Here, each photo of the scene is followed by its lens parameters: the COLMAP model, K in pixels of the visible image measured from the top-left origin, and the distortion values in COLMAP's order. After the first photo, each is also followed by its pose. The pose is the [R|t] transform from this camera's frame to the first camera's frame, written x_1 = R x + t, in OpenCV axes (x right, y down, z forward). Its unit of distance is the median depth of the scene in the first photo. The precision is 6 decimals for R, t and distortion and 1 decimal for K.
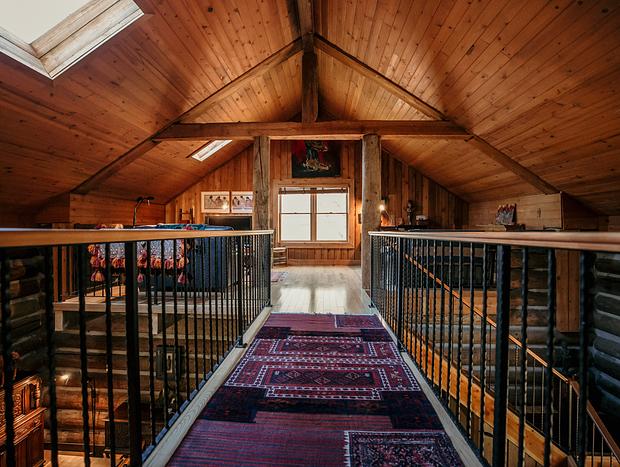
lens RADIAL K [[323.4, 0, 310.0], [0, 323.4, 233.5], [0, 0, 1]] dist [-0.057537, 0.020303]
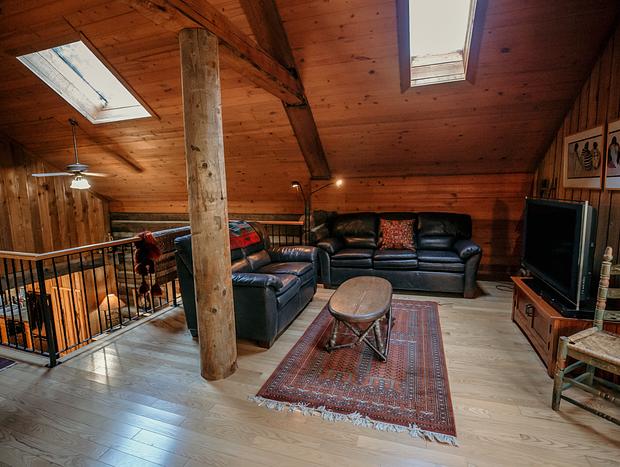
lens RADIAL K [[323.4, 0, 310.0], [0, 323.4, 233.5], [0, 0, 1]] dist [-0.057537, 0.020303]
pose [[-0.279830, 0.136137, -0.950348, 0.412370], [0.005460, 0.990105, 0.140224, -0.179260], [0.960034, 0.034050, -0.277804, 2.207657]]
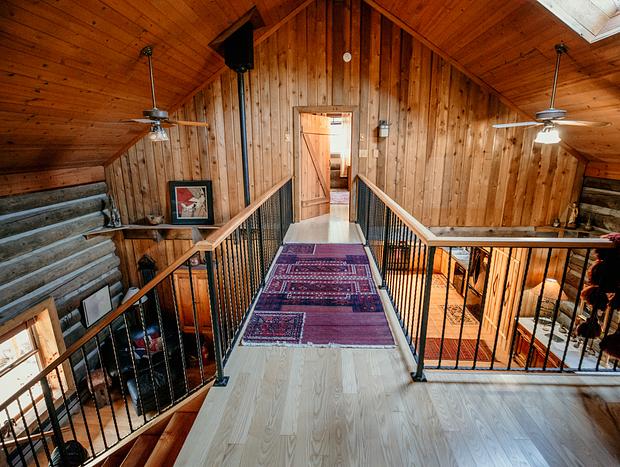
lens RADIAL K [[323.4, 0, 310.0], [0, 323.4, 233.5], [0, 0, 1]] dist [-0.057537, 0.020303]
pose [[-0.999957, 0.005156, 0.007770, 0.058979], [0.007039, 0.963894, 0.266194, -0.179504], [-0.006117, 0.266237, -0.963888, 1.866575]]
